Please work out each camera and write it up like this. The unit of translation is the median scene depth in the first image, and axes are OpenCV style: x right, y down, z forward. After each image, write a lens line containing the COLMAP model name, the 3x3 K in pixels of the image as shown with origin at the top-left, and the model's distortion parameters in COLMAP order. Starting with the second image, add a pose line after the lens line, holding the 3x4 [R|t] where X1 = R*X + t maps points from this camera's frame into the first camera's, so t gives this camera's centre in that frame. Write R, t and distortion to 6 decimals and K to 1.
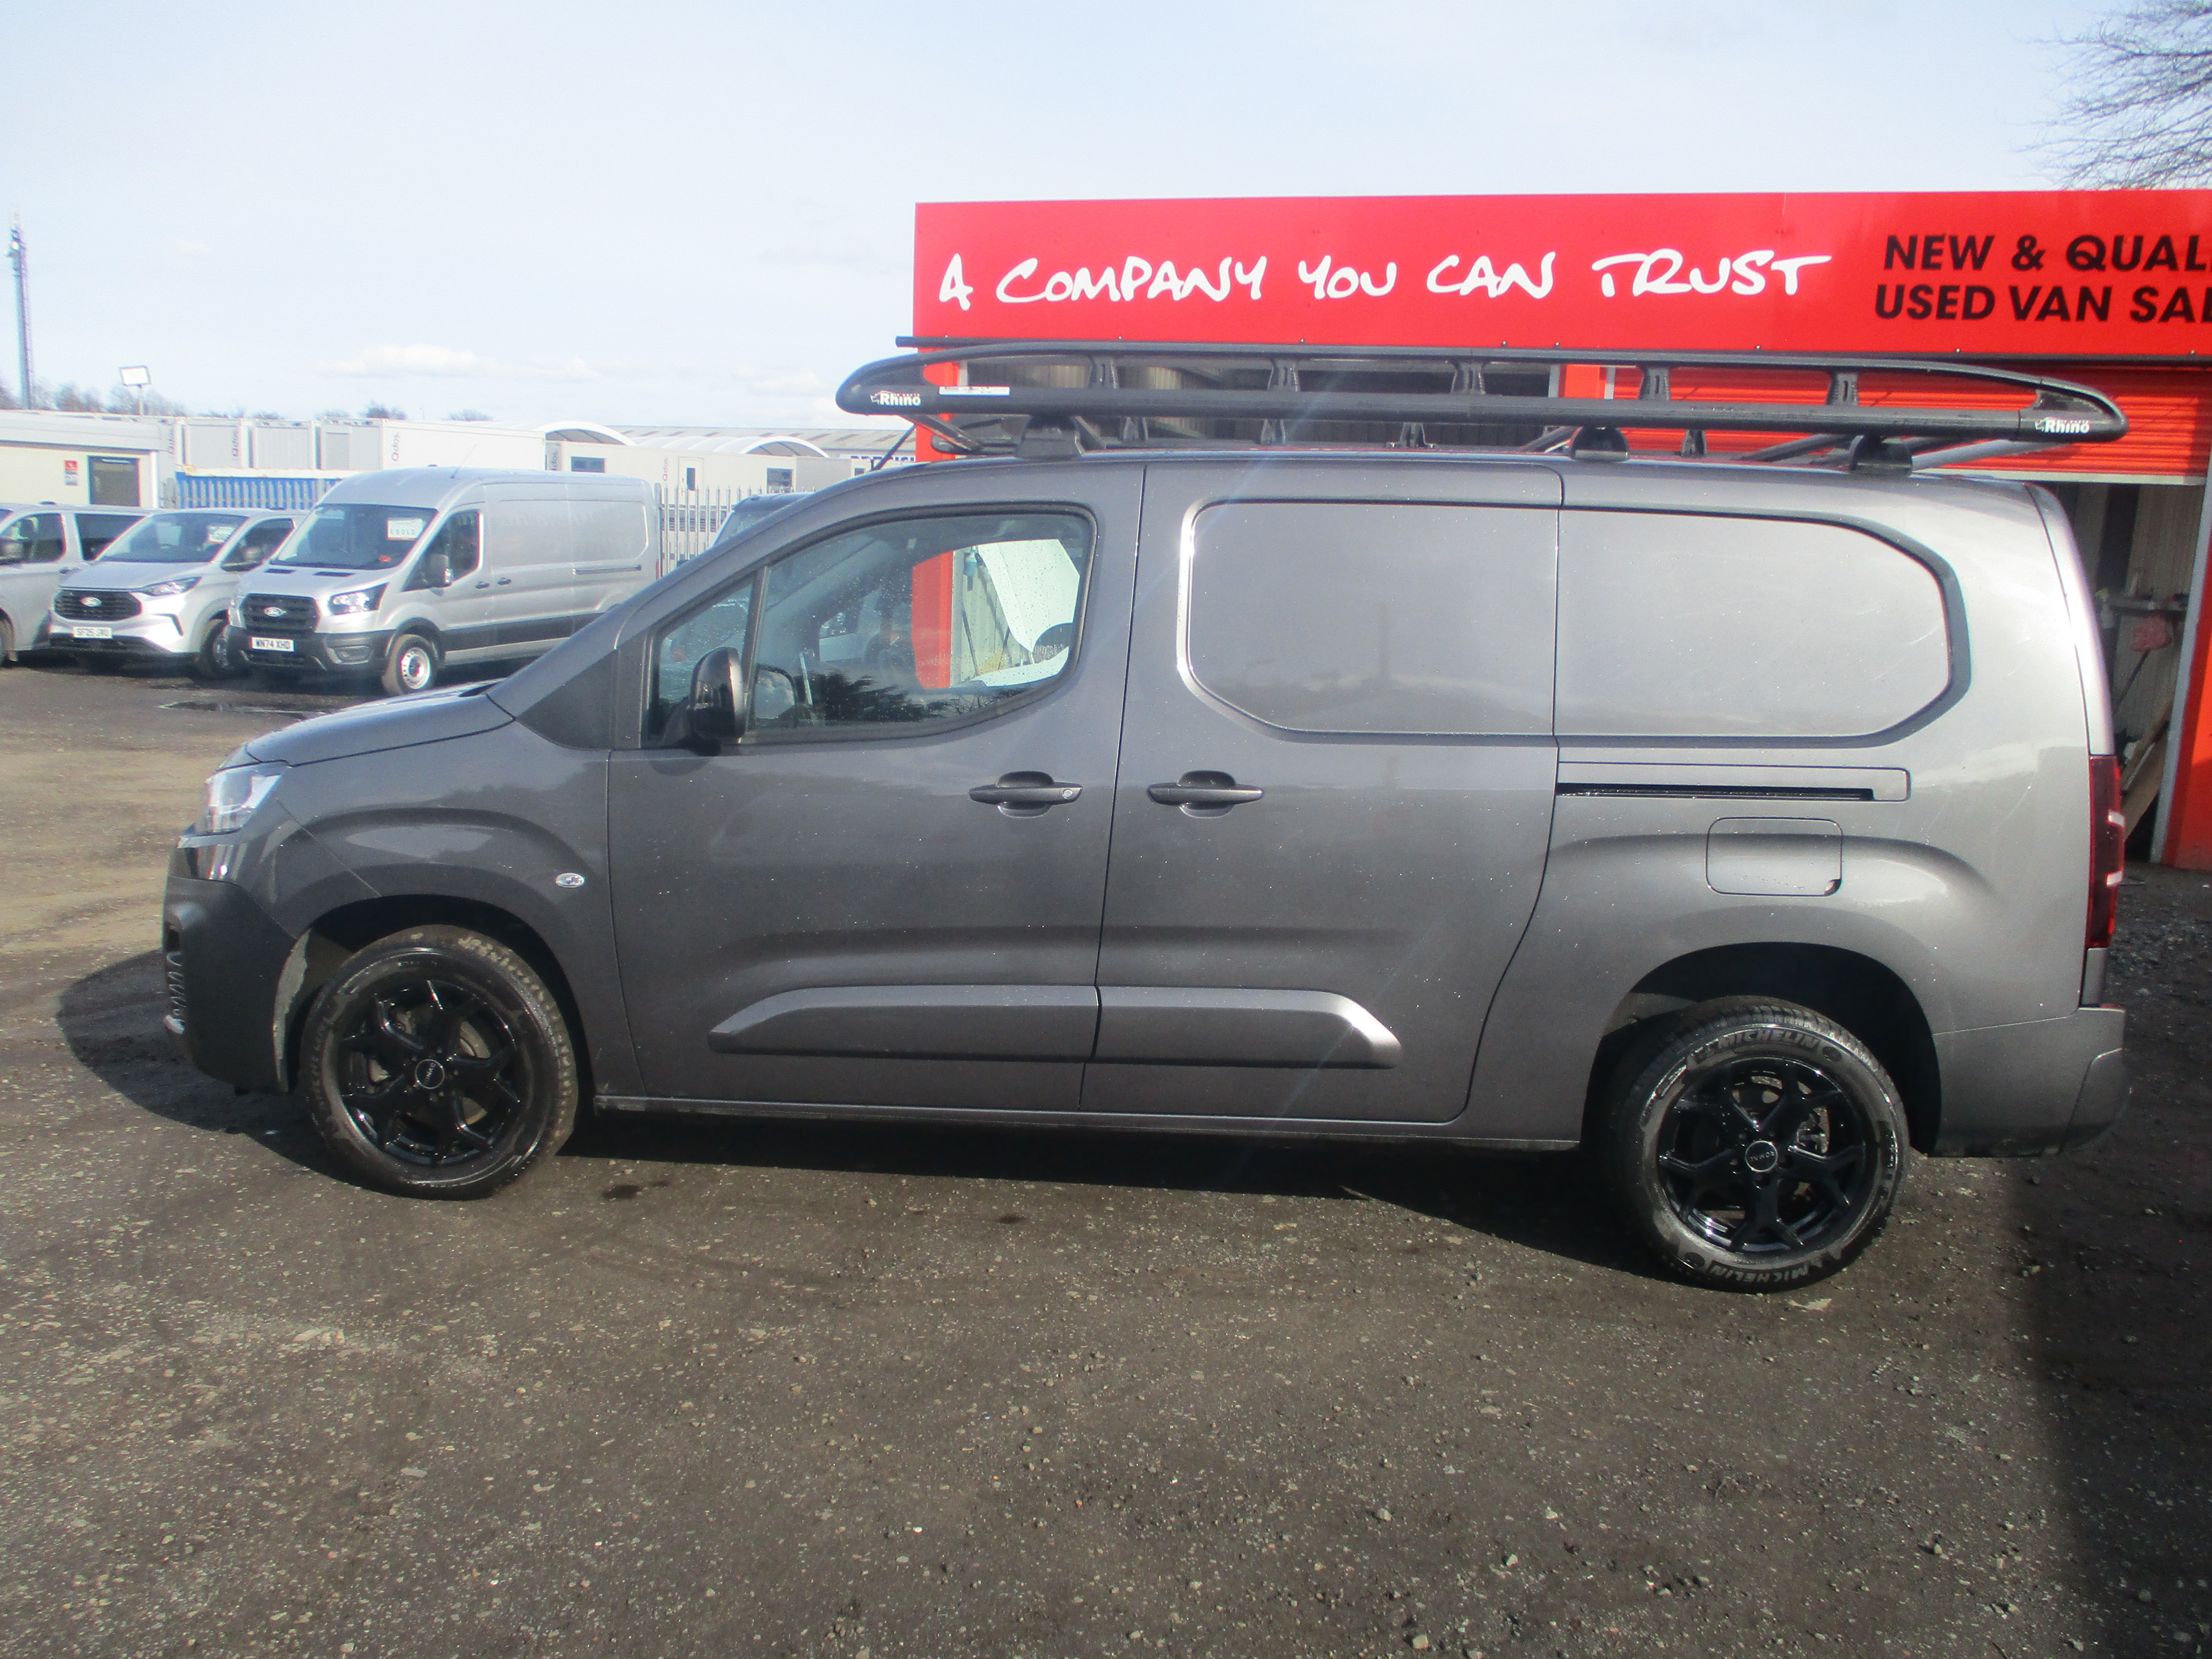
lens RADIAL K [[1901.3, 0, 1106.0], [0, 1901.3, 829.5], [0, 0, 1]] dist [-0.009608, -0.007897]
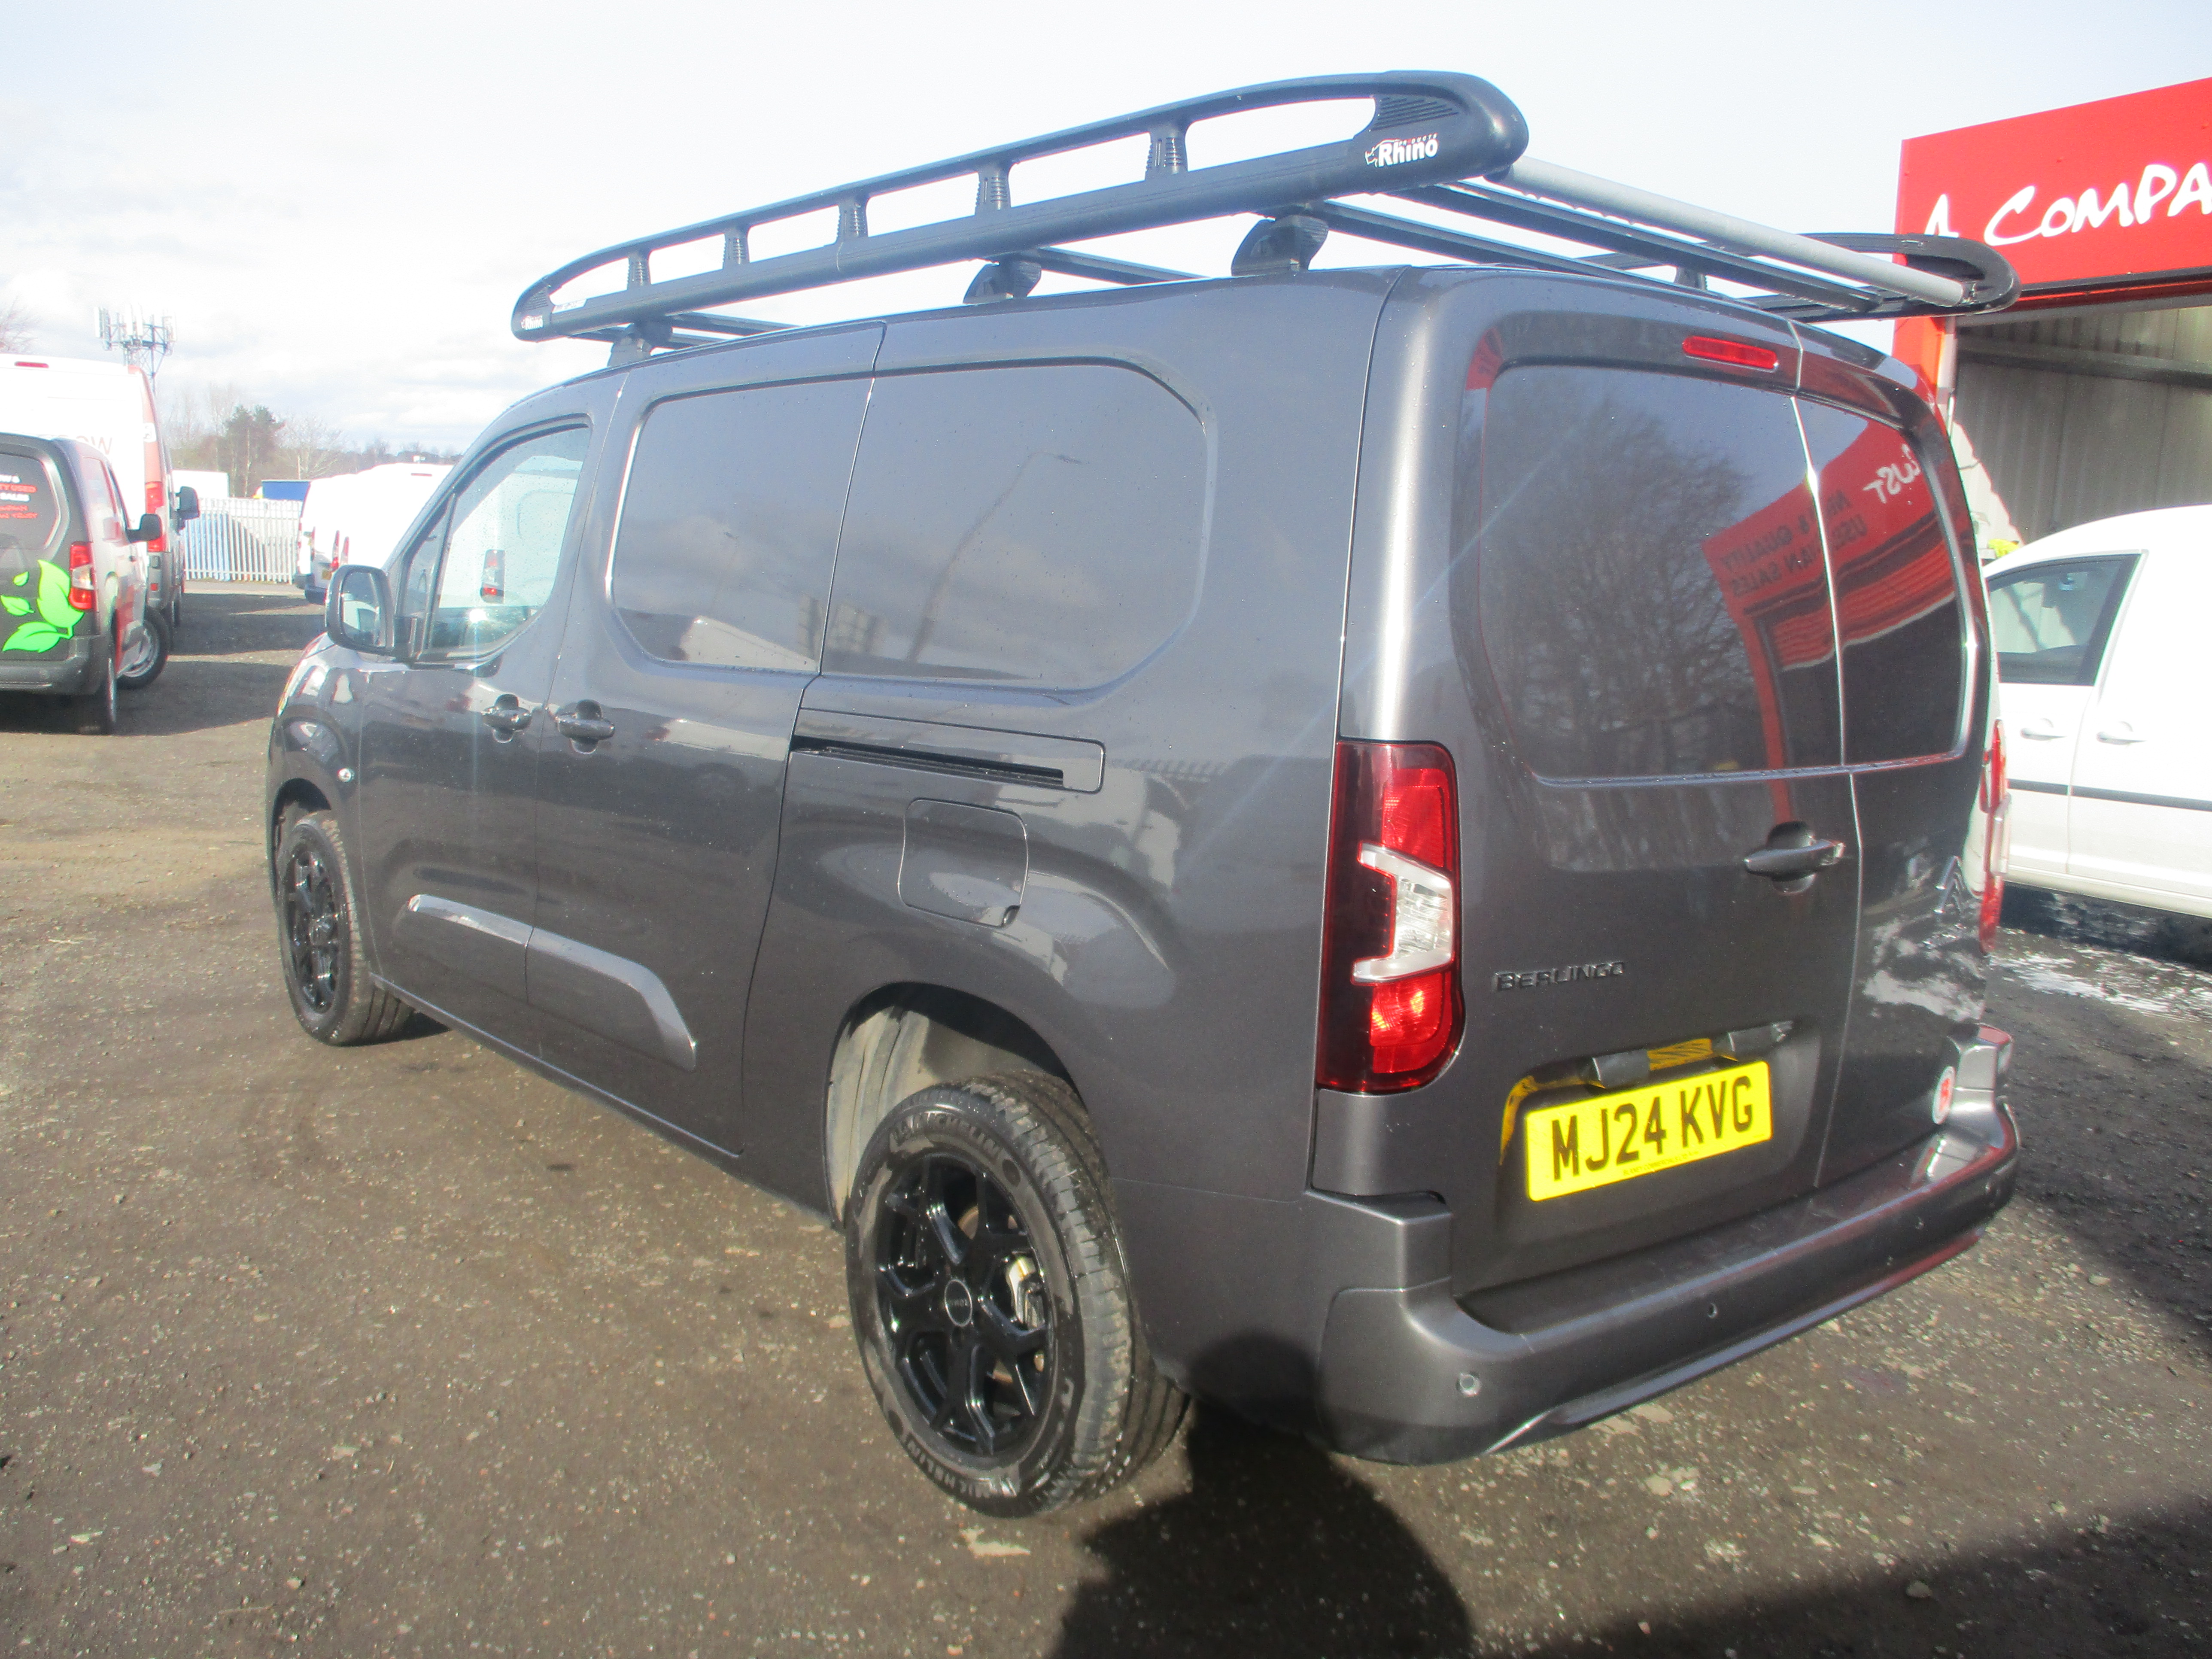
lens RADIAL K [[1901.3, 0, 1106.0], [0, 1901.3, 829.5], [0, 0, 1]] dist [-0.009608, -0.007897]
pose [[0.681007, 0.094453, -0.726160, 0.860954], [-0.114654, 0.993169, 0.021659, -0.017259], [0.723245, 0.068507, 0.687185, 0.558434]]
